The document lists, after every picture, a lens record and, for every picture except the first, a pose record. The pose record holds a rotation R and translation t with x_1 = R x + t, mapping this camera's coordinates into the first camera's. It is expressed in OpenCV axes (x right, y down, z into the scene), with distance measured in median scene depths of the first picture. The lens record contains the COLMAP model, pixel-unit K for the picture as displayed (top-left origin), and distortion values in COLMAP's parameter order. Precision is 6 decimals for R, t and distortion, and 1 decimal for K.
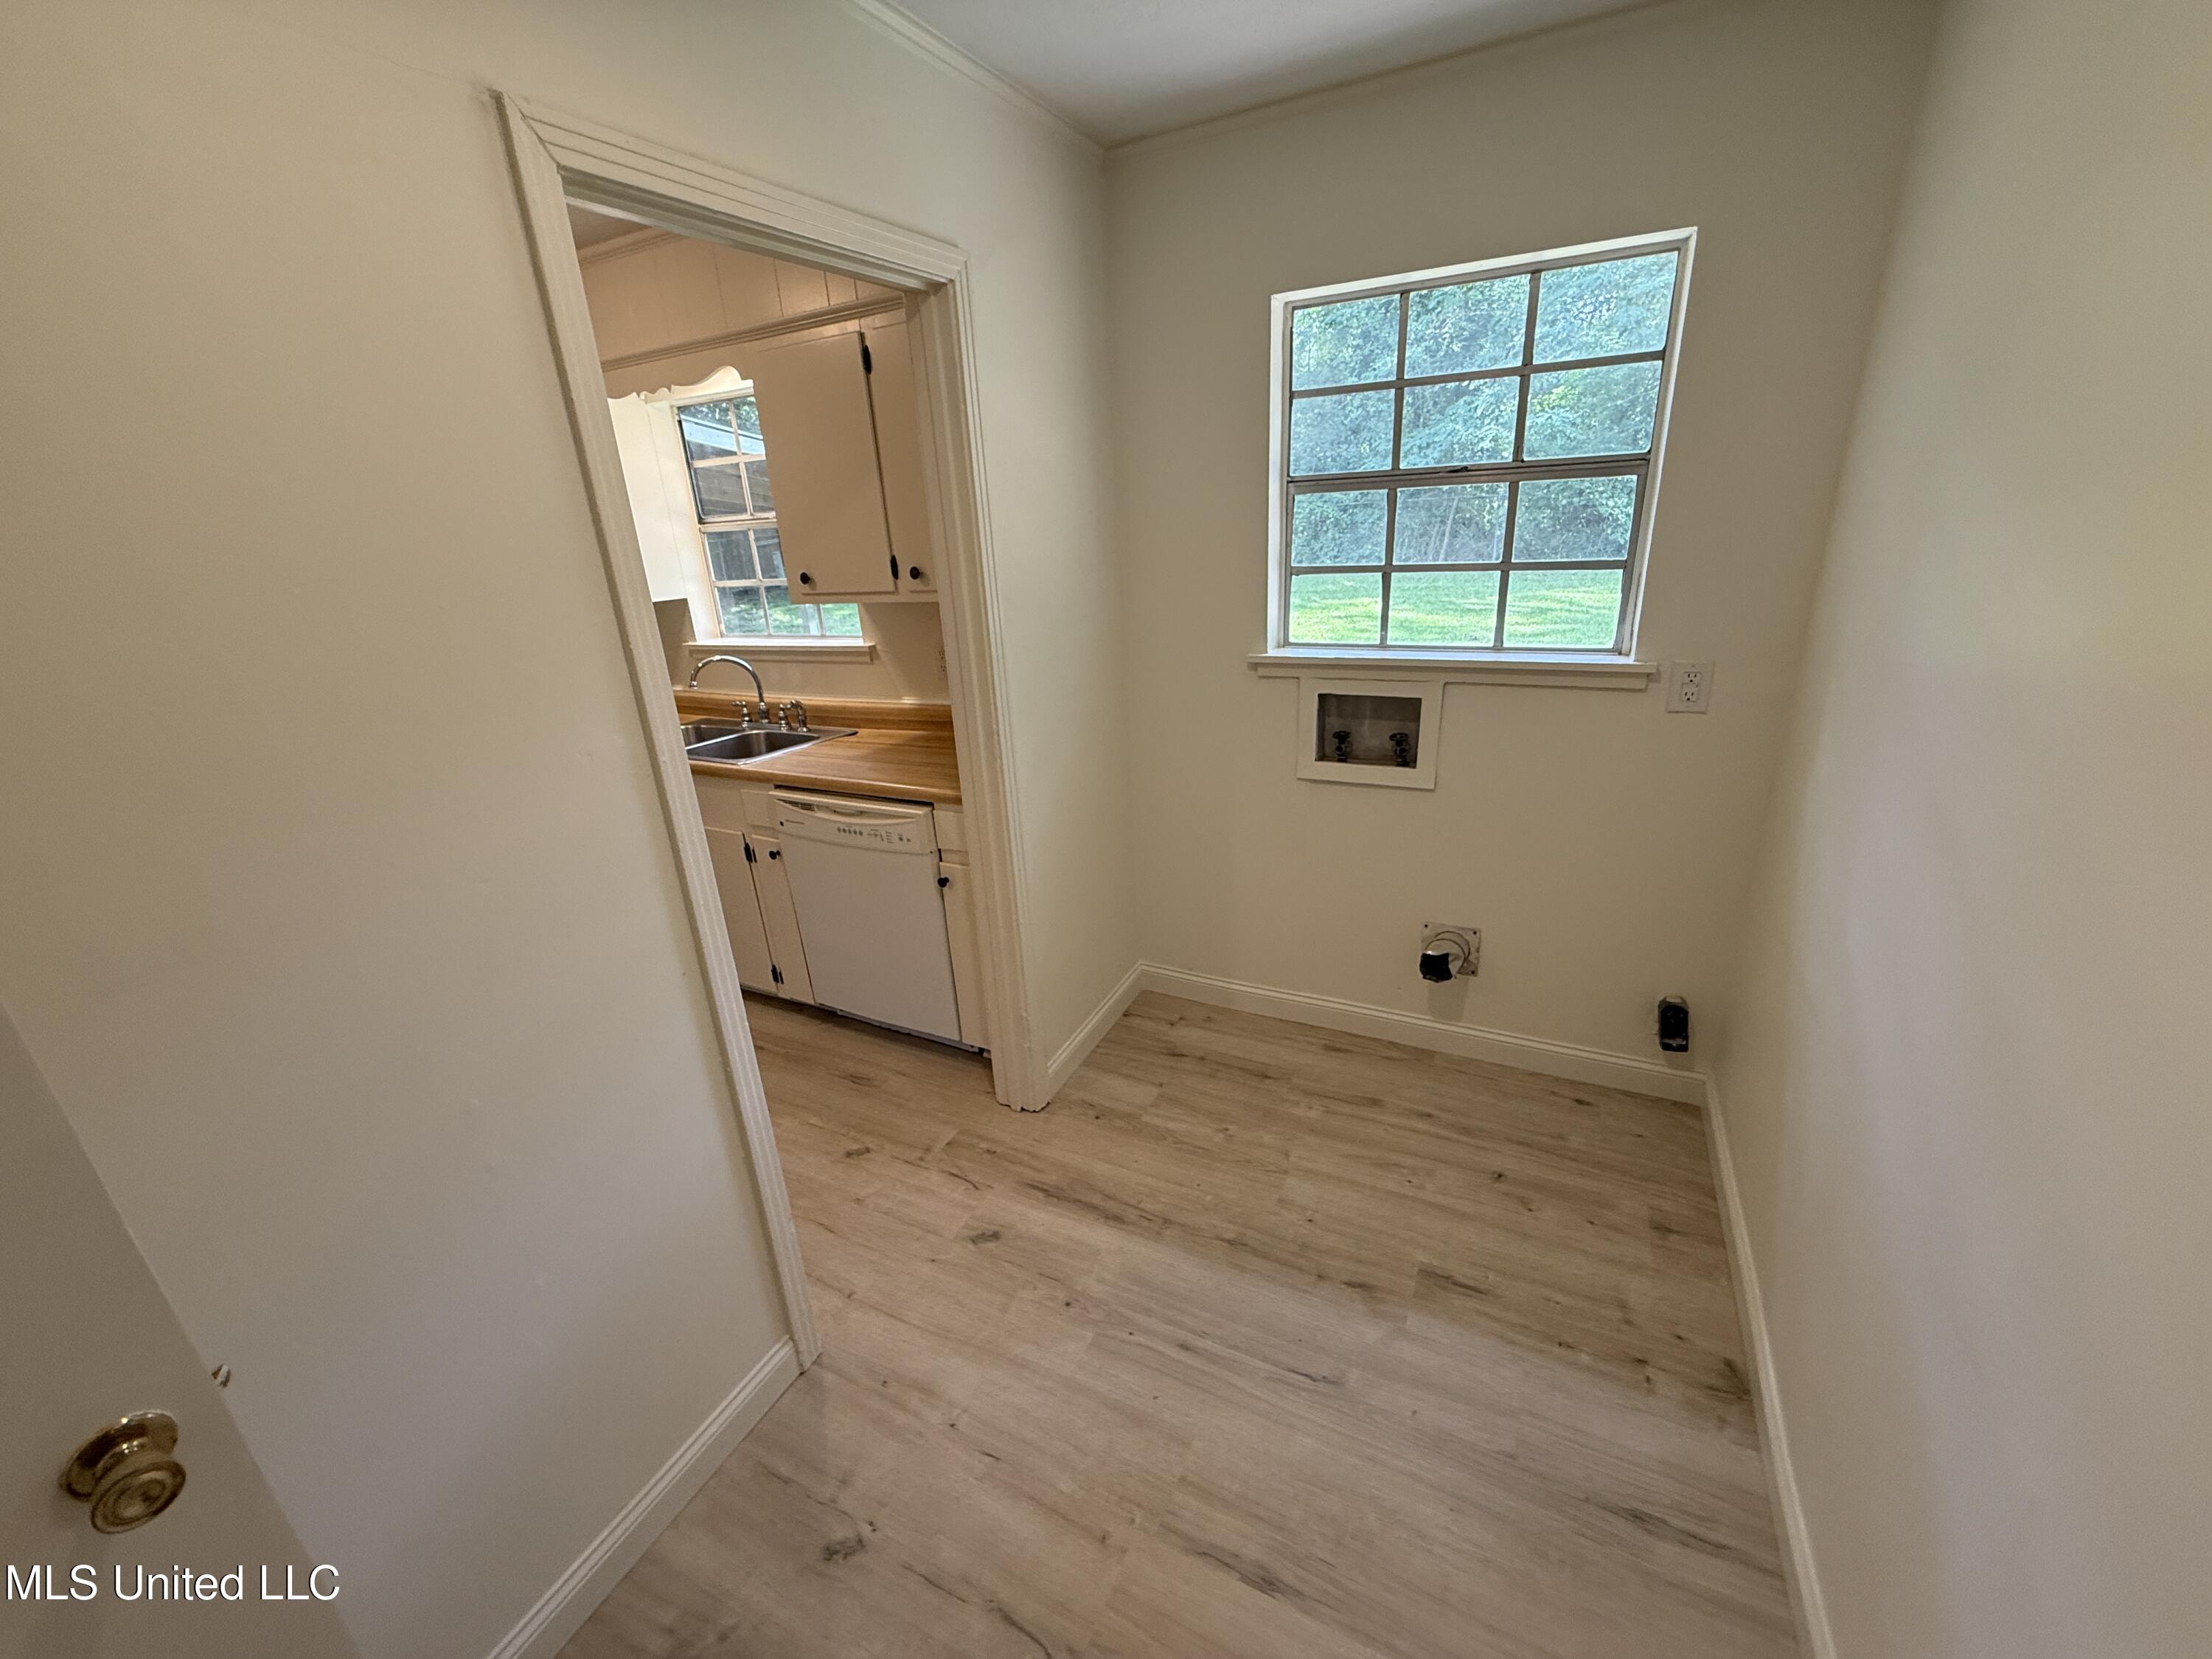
lens RADIAL K [[883.8, 0, 1106.4], [0, 883.8, 833.4], [0, 0, 1]] dist [0.001360, -0.000107]
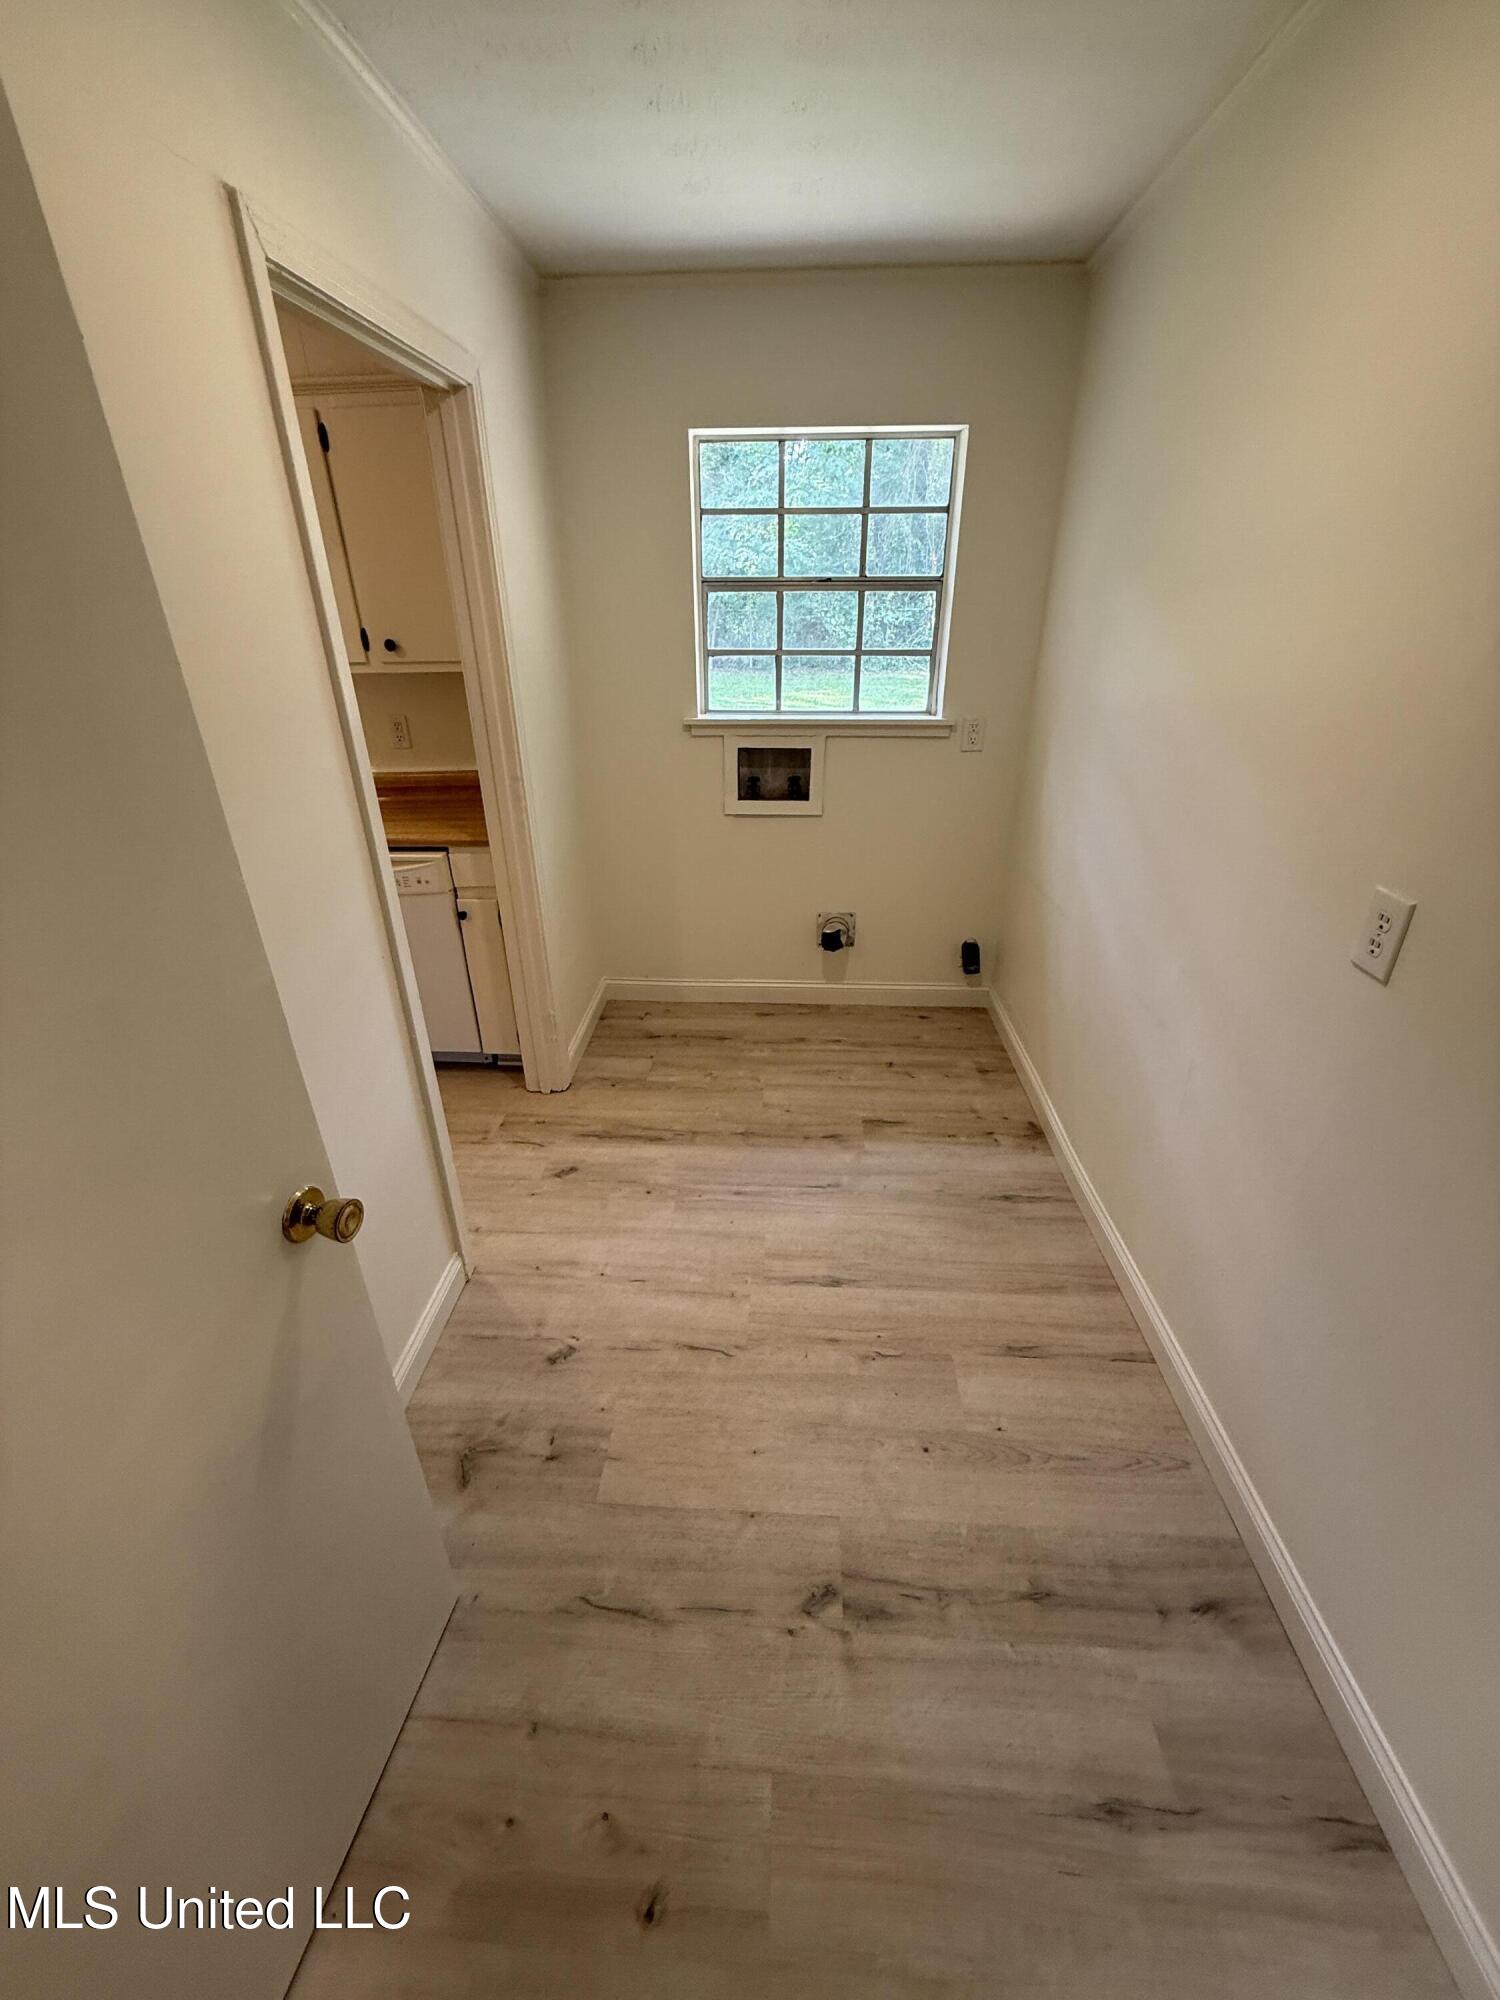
lens RADIAL K [[799.1, 0, 750.0], [0, 799.1, 1000.0], [0, 0, 1]] dist [0.001360, -0.000107]
pose [[0.911758, -0.136811, 0.387273, -0.291603], [0.099363, 0.988358, 0.115222, 0.090529], [-0.398528, -0.066574, 0.914737, -0.160552]]
